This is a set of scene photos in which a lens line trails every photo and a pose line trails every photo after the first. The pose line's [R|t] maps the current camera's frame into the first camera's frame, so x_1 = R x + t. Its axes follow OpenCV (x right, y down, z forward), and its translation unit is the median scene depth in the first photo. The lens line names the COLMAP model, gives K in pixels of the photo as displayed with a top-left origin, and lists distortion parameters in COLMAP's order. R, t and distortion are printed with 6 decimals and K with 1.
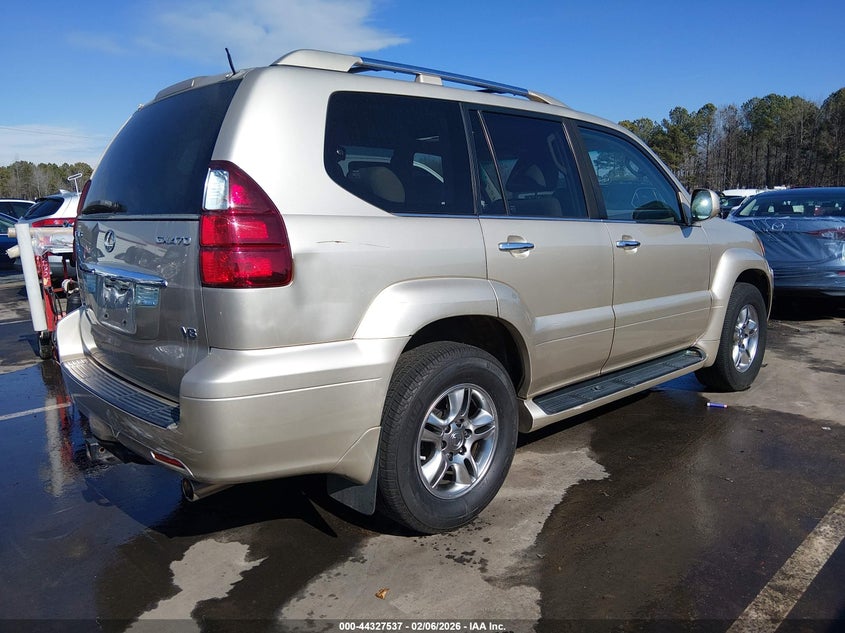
lens RADIAL K [[665.1, 0, 421.4], [0, 665.1, 315.0], [0, 0, 1]] dist [0.007758, -0.013014]
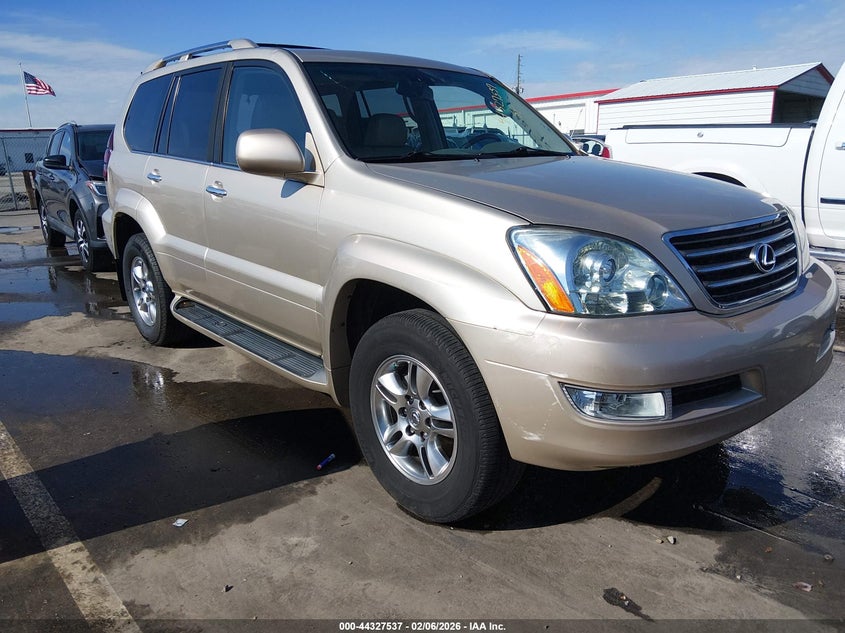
lens RADIAL K [[665.1, 0, 428.0], [0, 665.1, 318.1], [0, 0, 1]] dist [0.007758, -0.013014]
pose [[-0.065961, 0.266784, -0.961496, 1.613852], [-0.136012, 0.952197, 0.273535, -0.302760], [0.988509, 0.148817, -0.026522, 1.717200]]
